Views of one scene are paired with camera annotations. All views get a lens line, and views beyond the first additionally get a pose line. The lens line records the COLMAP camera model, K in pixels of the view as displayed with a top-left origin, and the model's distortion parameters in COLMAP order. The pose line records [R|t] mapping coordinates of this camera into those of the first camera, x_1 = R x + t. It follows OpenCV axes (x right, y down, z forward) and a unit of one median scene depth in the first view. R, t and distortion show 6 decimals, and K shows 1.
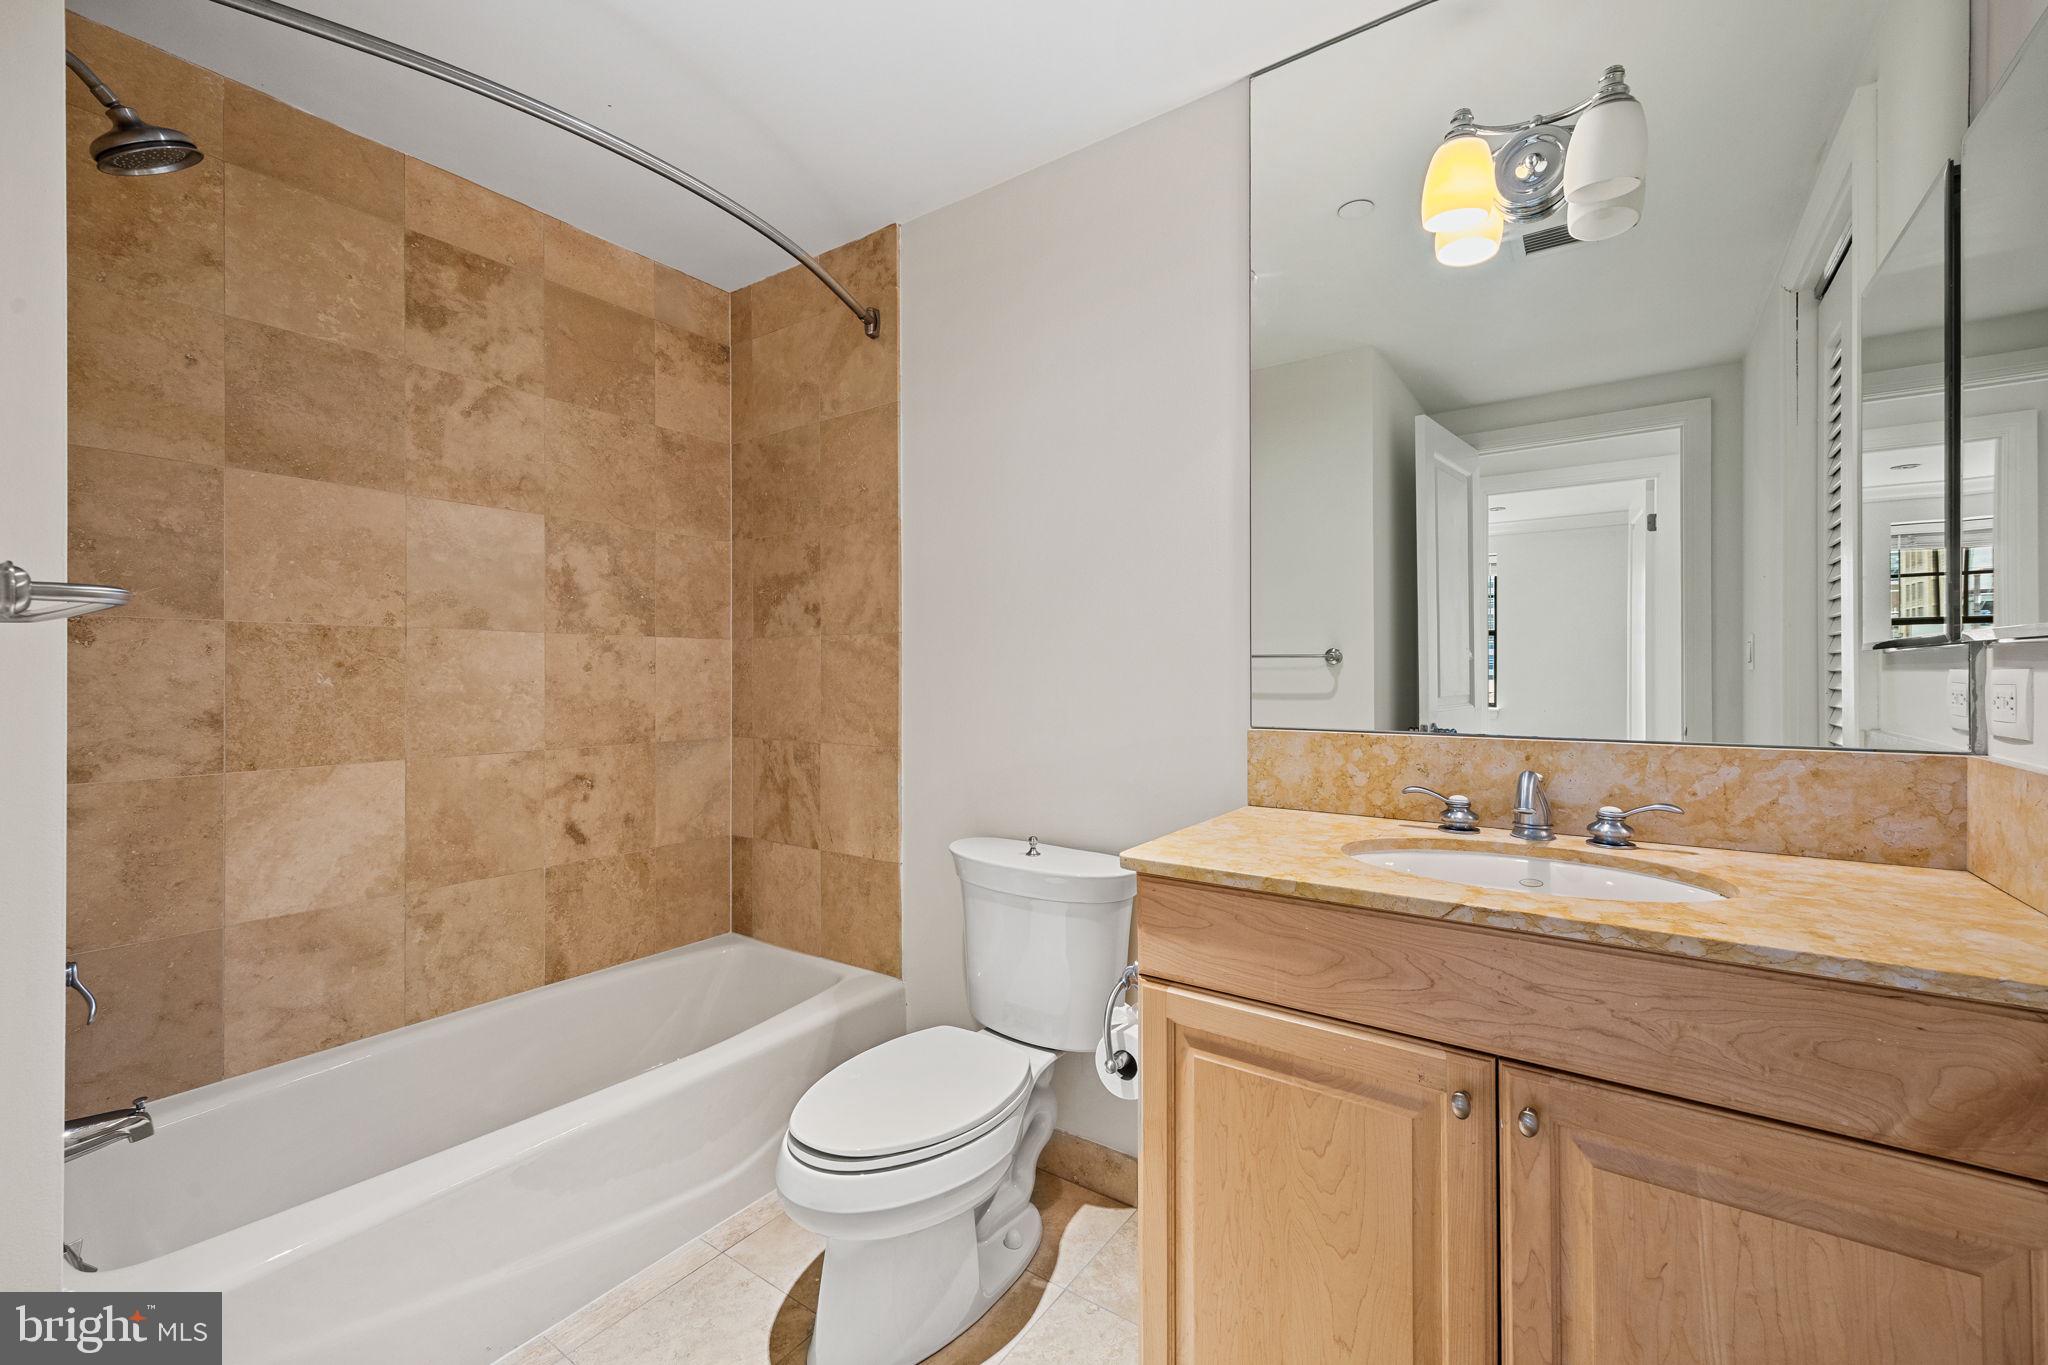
lens RADIAL K [[841.4, 0, 1025.7], [0, 841.4, 670.9], [0, 0, 1]] dist [0.001903, 0.000140]
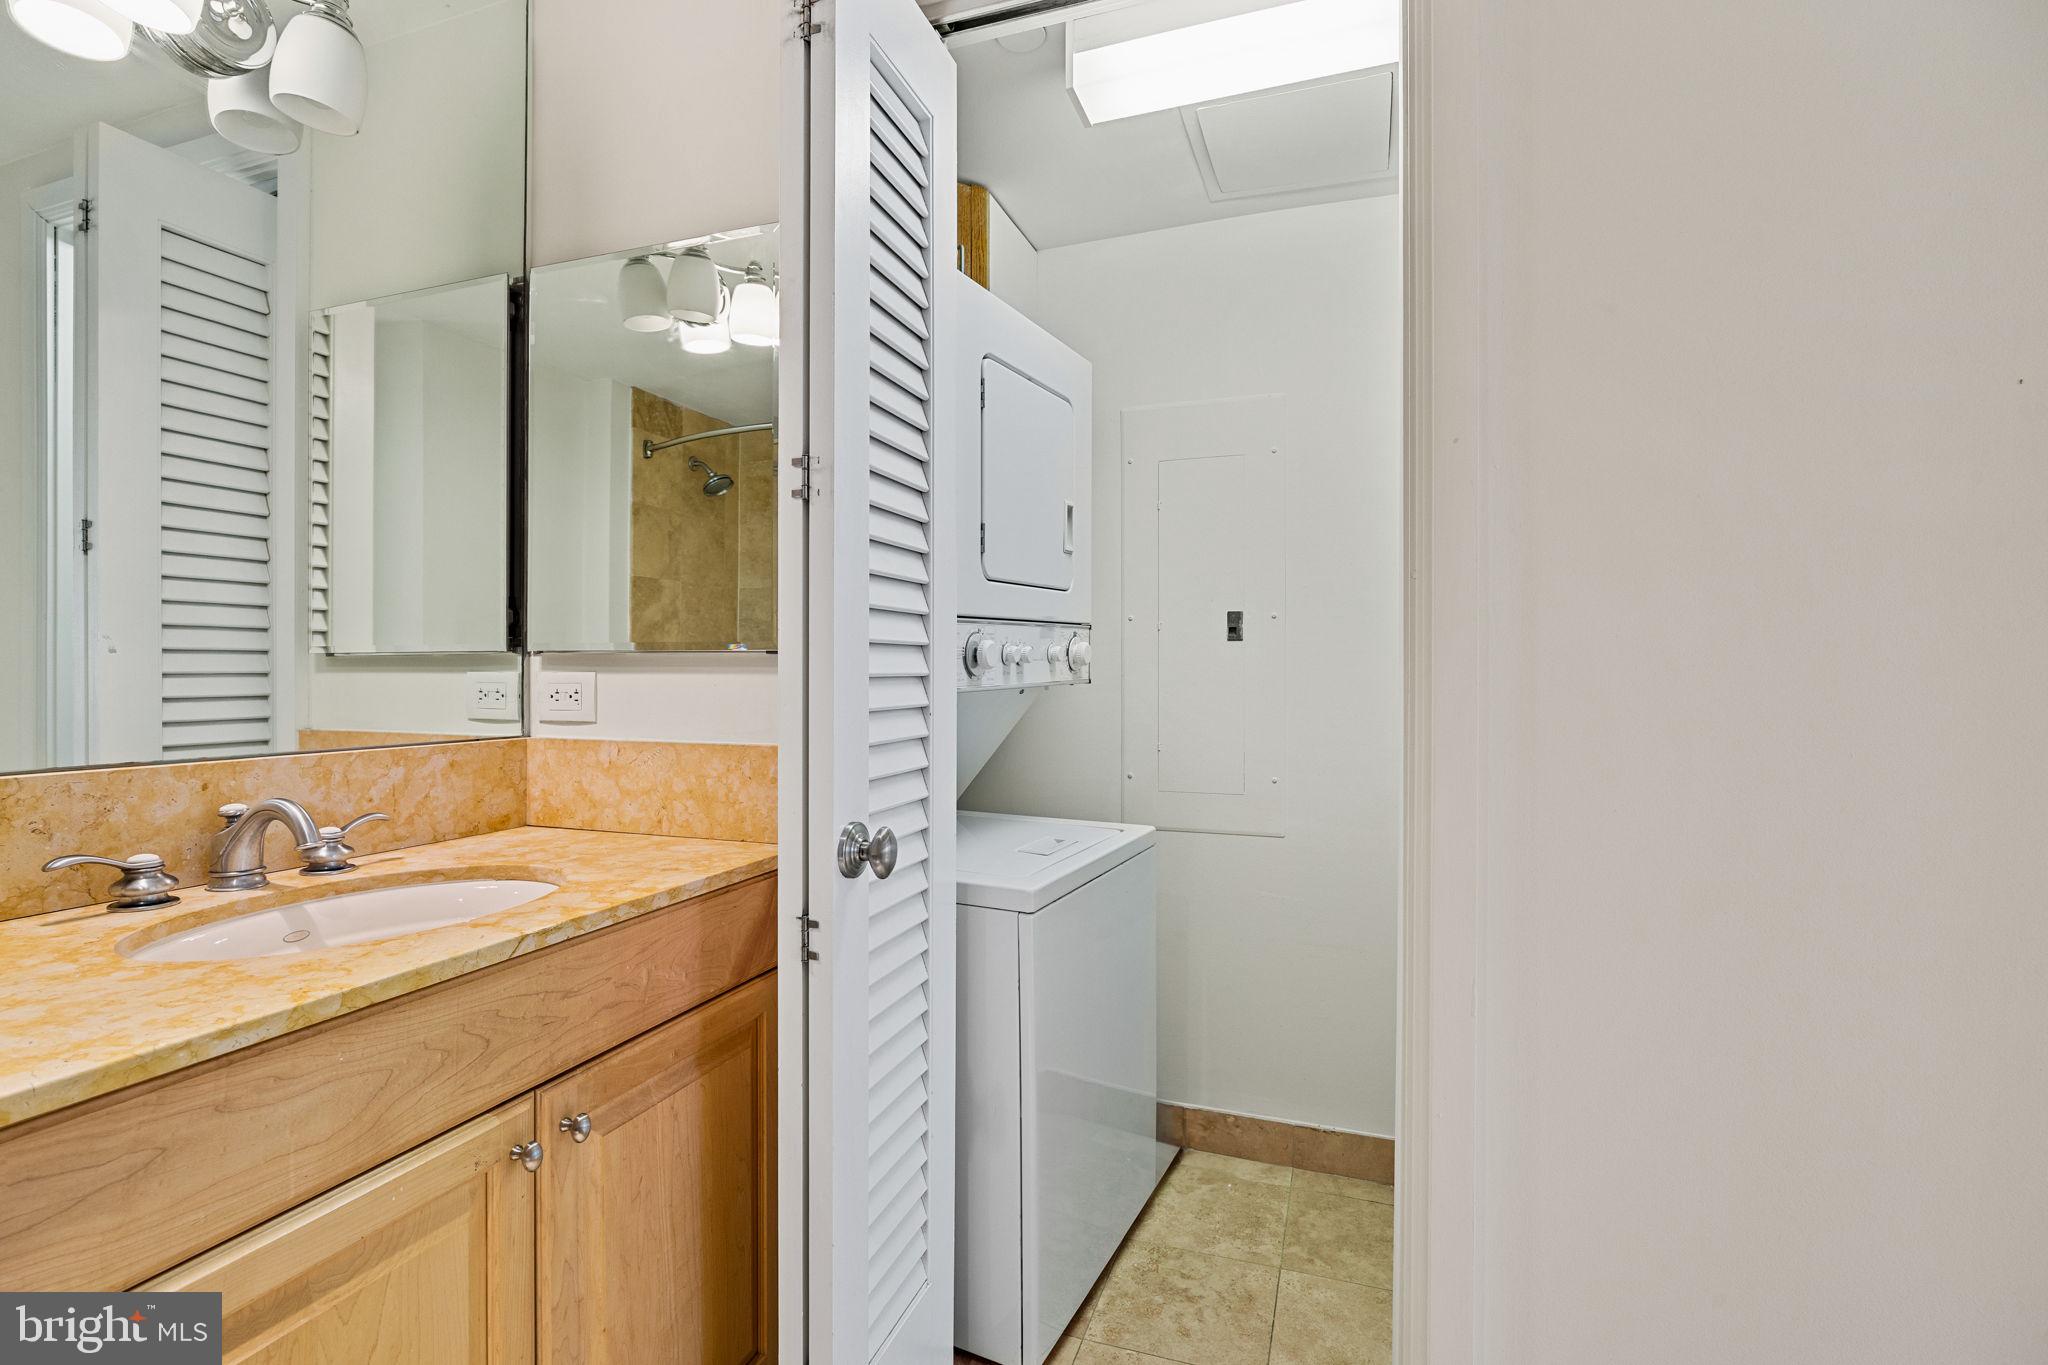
lens RADIAL K [[939.0, 0, 1023.6], [0, 939.0, 685.1], [0, 0, 1]] dist [-0.005563, -0.000556]
pose [[-0.267524, -0.009685, 0.963503, -0.476454], [-0.006197, 0.999946, 0.008330, 0.001884], [-0.963531, -0.003742, -0.267570, 0.627079]]
